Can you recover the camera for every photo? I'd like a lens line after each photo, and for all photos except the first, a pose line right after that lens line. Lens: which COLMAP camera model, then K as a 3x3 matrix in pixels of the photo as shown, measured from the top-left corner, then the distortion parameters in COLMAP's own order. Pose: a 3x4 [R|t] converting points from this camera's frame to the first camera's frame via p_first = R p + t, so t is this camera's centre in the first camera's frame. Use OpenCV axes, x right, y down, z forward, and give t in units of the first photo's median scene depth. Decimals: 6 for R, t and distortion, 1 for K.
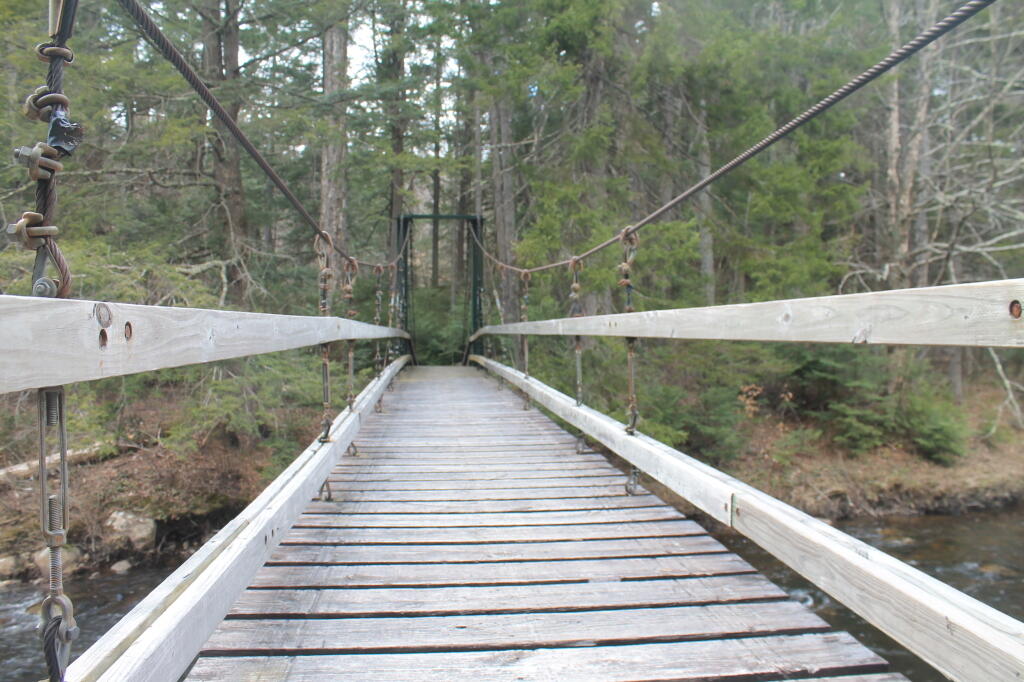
lens RADIAL K [[847.9, 0, 510.8], [0, 847.9, 358.4], [0, 0, 1]] dist [-0.168309, 0.153802]
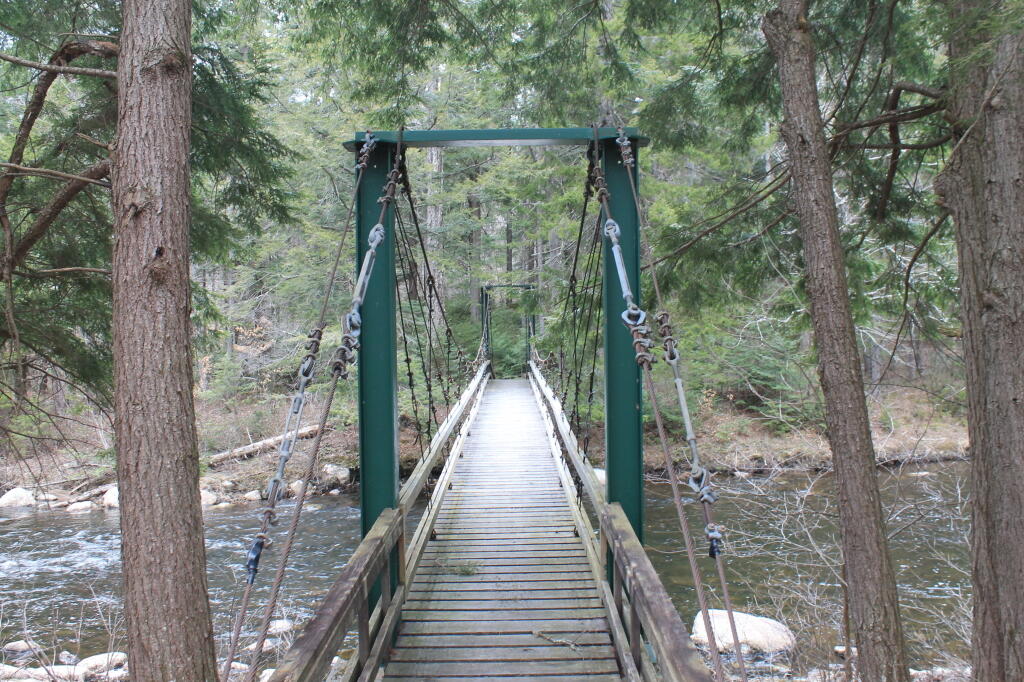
lens RADIAL K [[999.9, 0, 490.7], [0, 999.9, 338.9], [0, 0, 1]] dist [-0.102072, -0.000684]
pose [[0.993384, -0.013899, -0.113997, 0.106914], [0.012091, 0.999790, -0.016542, -0.039501], [0.114203, 0.015054, 0.993343, -0.958112]]
